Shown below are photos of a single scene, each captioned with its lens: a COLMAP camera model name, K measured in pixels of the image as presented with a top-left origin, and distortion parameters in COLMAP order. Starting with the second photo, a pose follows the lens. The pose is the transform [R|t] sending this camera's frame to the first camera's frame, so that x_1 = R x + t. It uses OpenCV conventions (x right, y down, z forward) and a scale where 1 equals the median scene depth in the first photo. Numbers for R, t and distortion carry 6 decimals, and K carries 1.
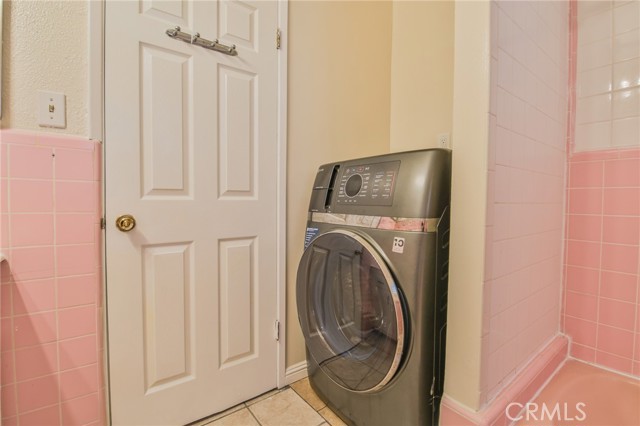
lens RADIAL K [[289.8, 0, 321.7], [0, 289.8, 208.9], [0, 0, 1]] dist [-0.007745, -0.008469]
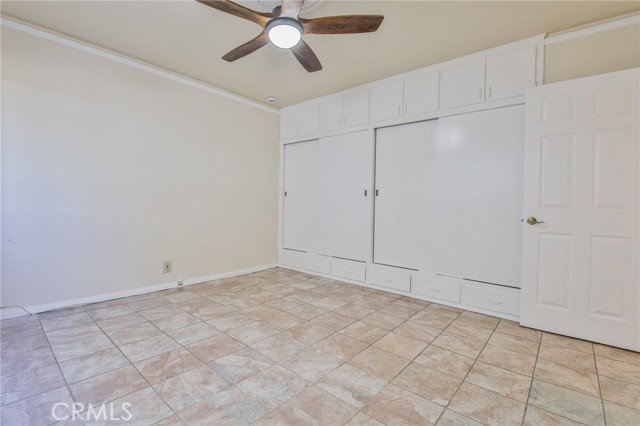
lens RADIAL K [[292.3, 0, 320.9], [0, 292.3, 208.7], [0, 0, 1]] dist [-0.006324, -0.008251]
pose [[0.210662, 0.009869, -0.977509, 1.063335], [-0.052796, 0.998604, -0.001296, 0.038481], [0.976132, 0.051882, 0.210889, -1.014436]]
